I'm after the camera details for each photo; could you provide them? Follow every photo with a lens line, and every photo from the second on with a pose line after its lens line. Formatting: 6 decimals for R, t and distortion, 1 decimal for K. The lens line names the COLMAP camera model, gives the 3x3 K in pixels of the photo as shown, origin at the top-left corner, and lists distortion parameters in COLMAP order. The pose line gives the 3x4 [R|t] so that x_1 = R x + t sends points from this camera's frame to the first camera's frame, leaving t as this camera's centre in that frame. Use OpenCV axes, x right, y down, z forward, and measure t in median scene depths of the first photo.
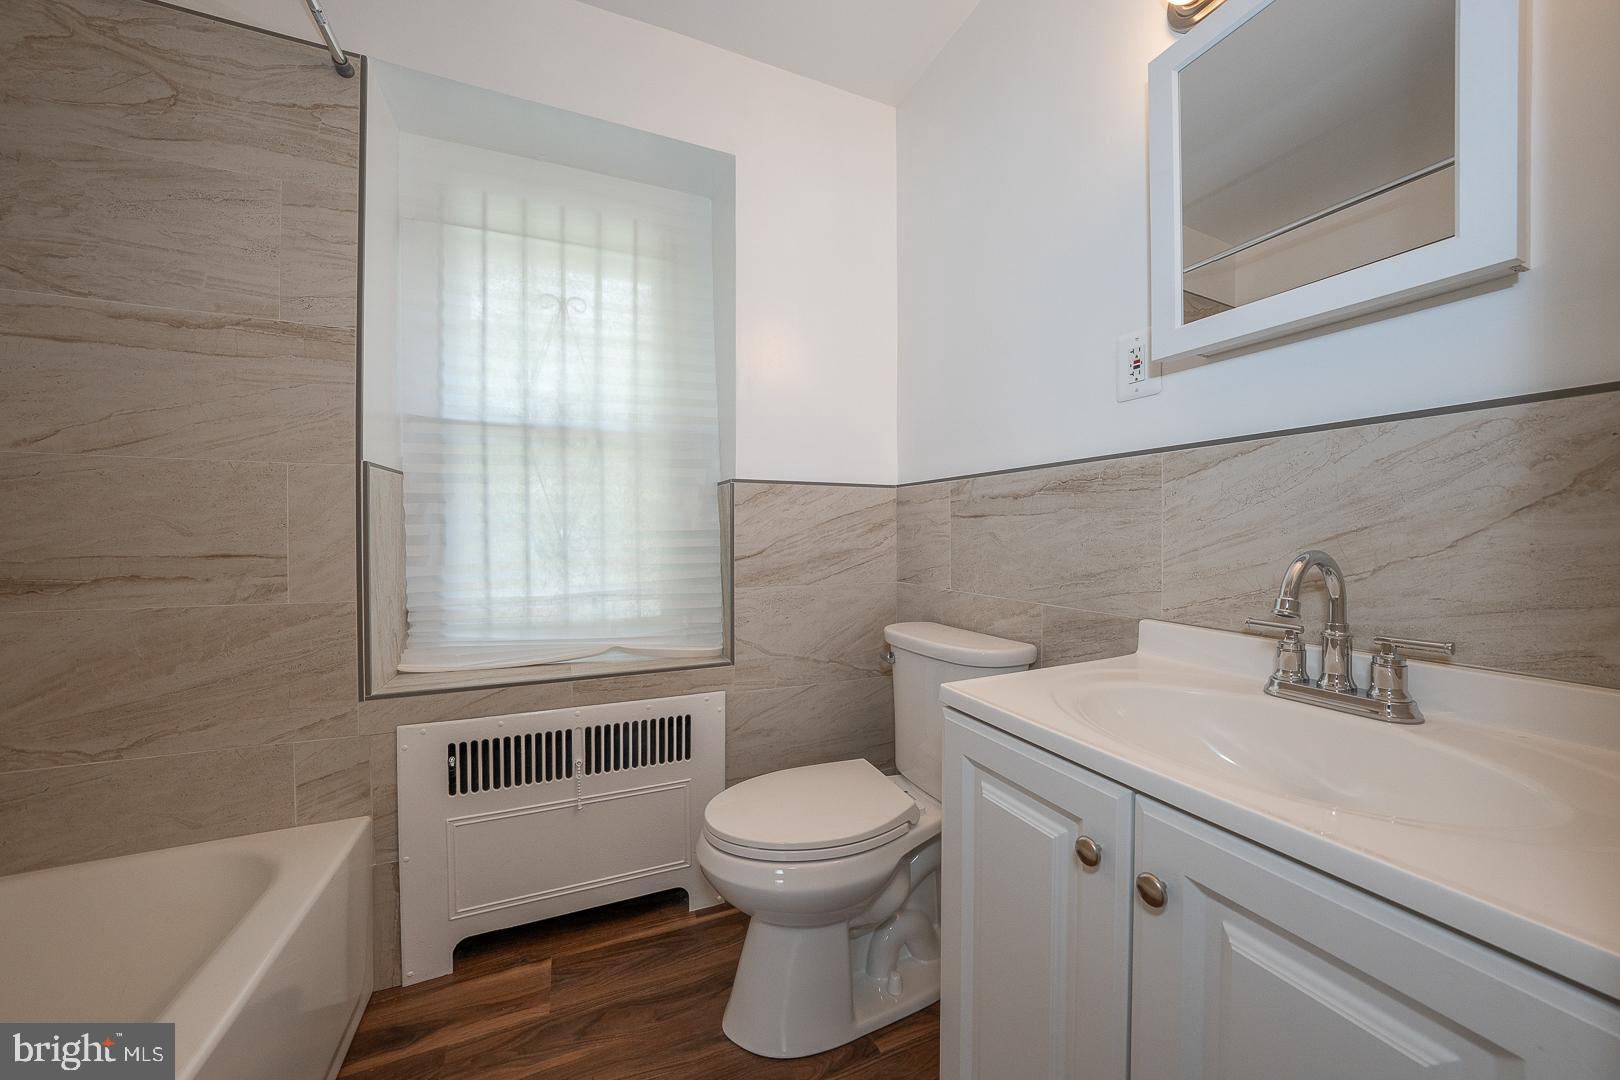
lens RADIAL K [[555.1, 0, 806.1], [0, 555.1, 535.4], [0, 0, 1]] dist [-0.003491, 0.002363]
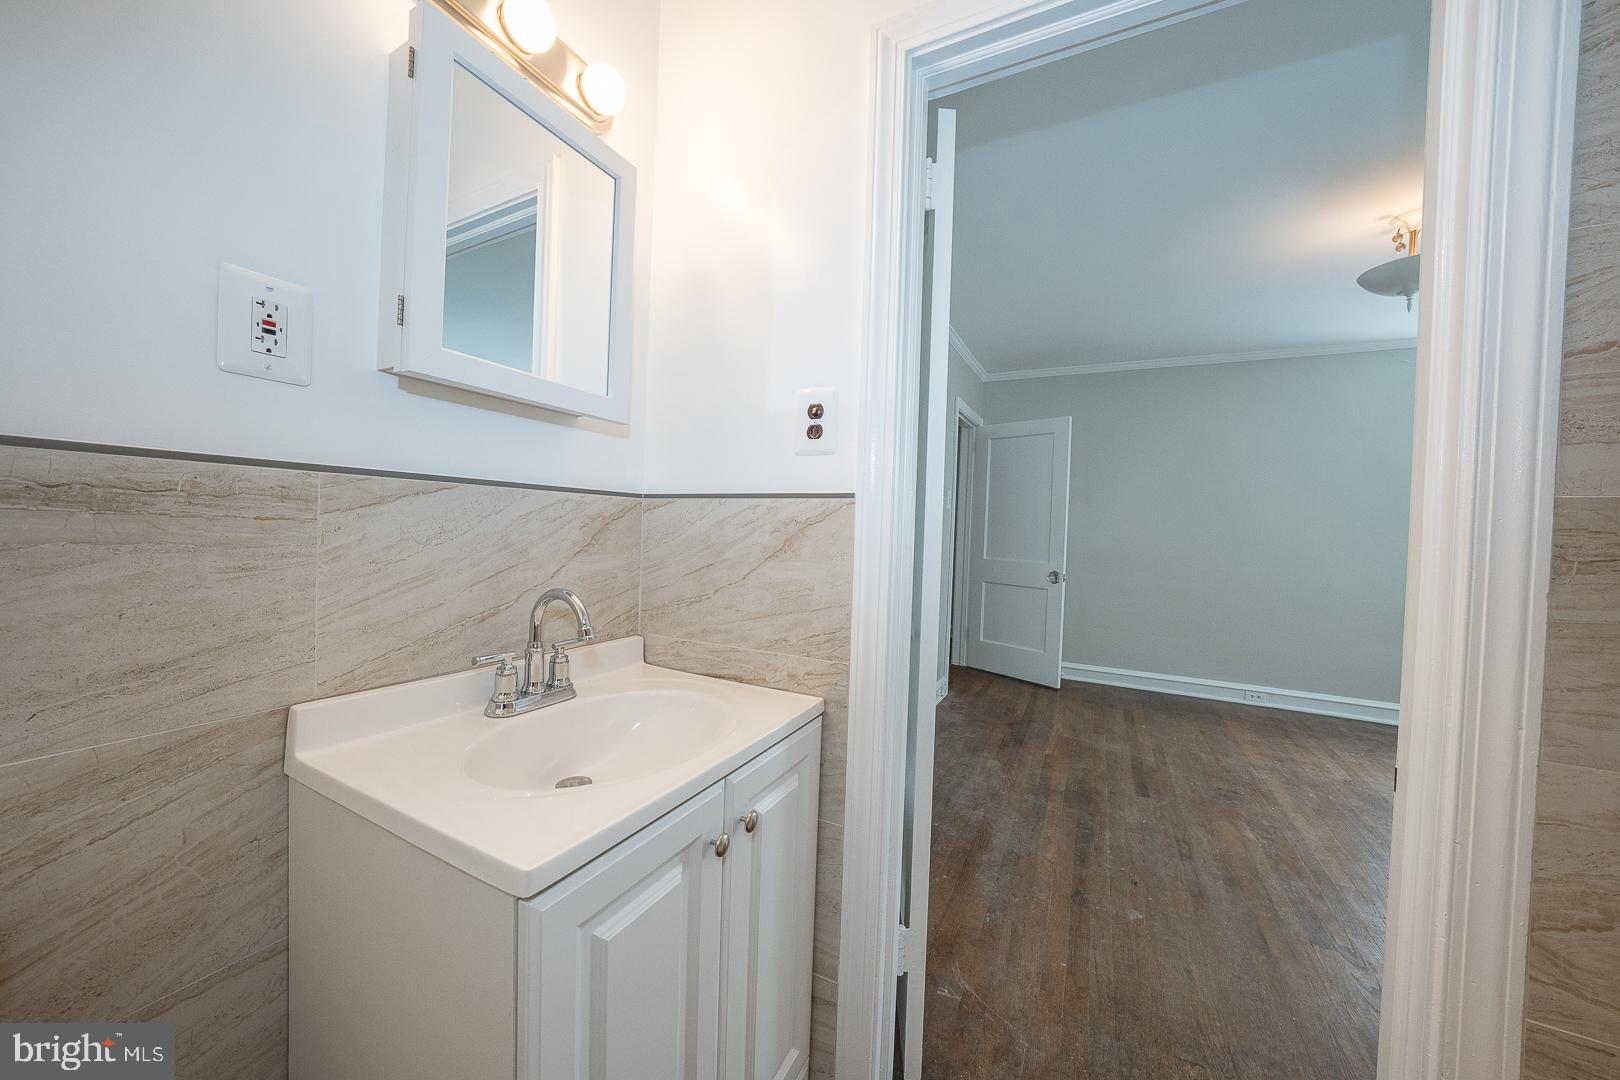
lens RADIAL K [[555.1, 0, 814.3], [0, 555.1, 541.7], [0, 0, 1]] dist [-0.003491, 0.002363]
pose [[-0.617952, -0.035900, 0.785395, -0.355353], [-0.027031, 0.999337, 0.024411, -0.096282], [-0.785751, -0.006145, -0.618513, 0.974389]]
